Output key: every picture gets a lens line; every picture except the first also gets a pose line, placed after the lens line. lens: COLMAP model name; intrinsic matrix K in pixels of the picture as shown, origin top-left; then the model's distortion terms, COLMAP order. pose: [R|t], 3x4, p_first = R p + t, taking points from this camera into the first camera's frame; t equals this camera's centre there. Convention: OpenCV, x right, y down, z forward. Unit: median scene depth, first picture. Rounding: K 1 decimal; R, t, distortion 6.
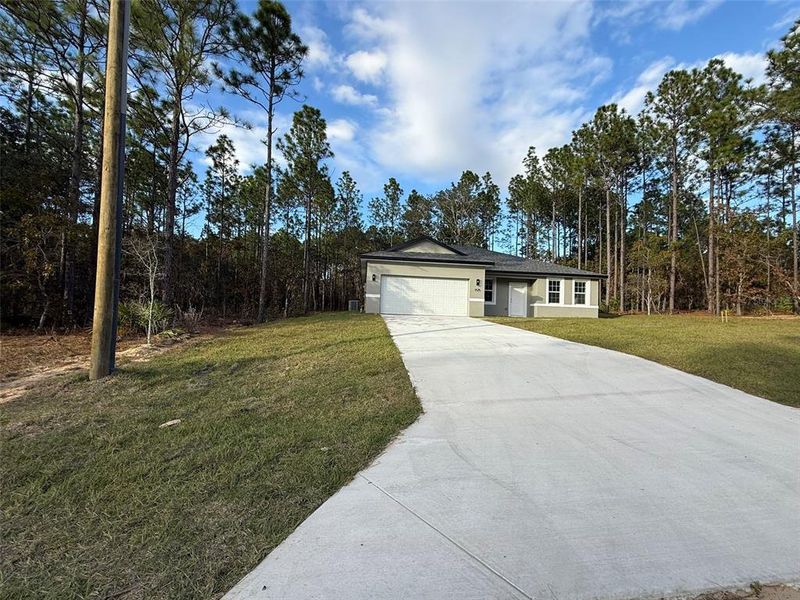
lens RADIAL K [[331.4, 0, 400.0], [0, 331.4, 300.0], [0, 0, 1]] dist [-0.000167, 0.000105]
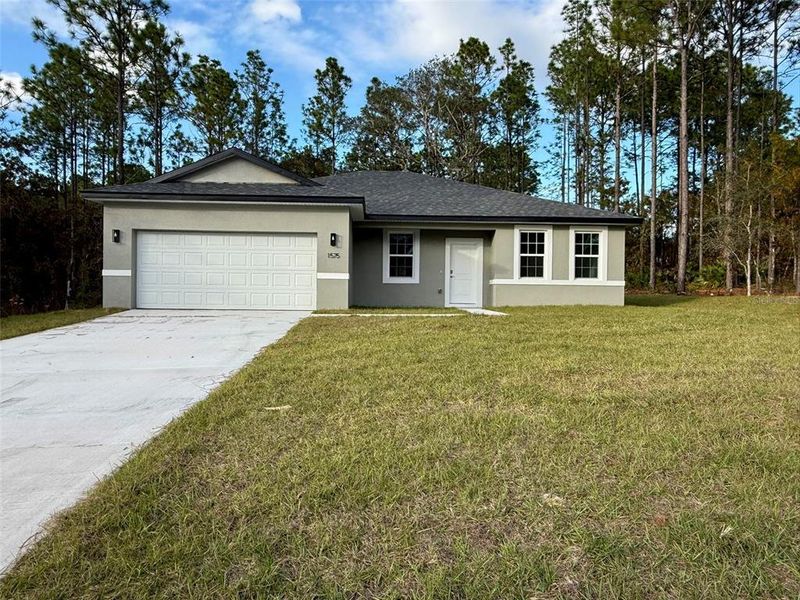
lens RADIAL K [[551.0, 0, 400.0], [0, 551.0, 300.0], [0, 0, 1]] dist [-0.001004, 0.000374]
pose [[0.997774, -0.023314, -0.062472, 0.236040], [0.025929, 0.998807, 0.041378, 0.002849], [0.061433, -0.042906, 0.997189, 0.119934]]
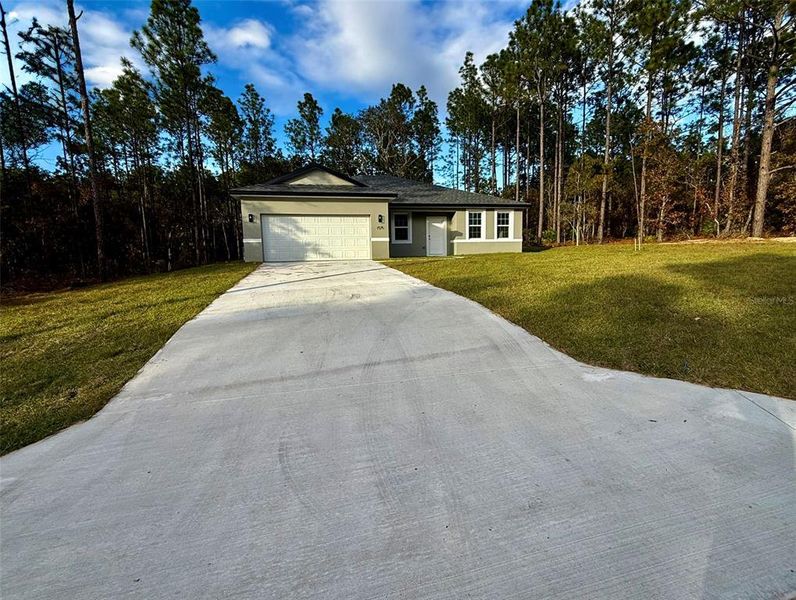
lens RADIAL K [[361.7, 0, 397.7], [0, 361.7, 295.9], [0, 0, 1]] dist [0.001469, 0.000146]
pose [[0.990618, -0.069037, 0.117940, 0.096701], [0.050392, 0.986734, 0.154325, 0.001311], [-0.127030, -0.146934, 0.980956, 0.030147]]
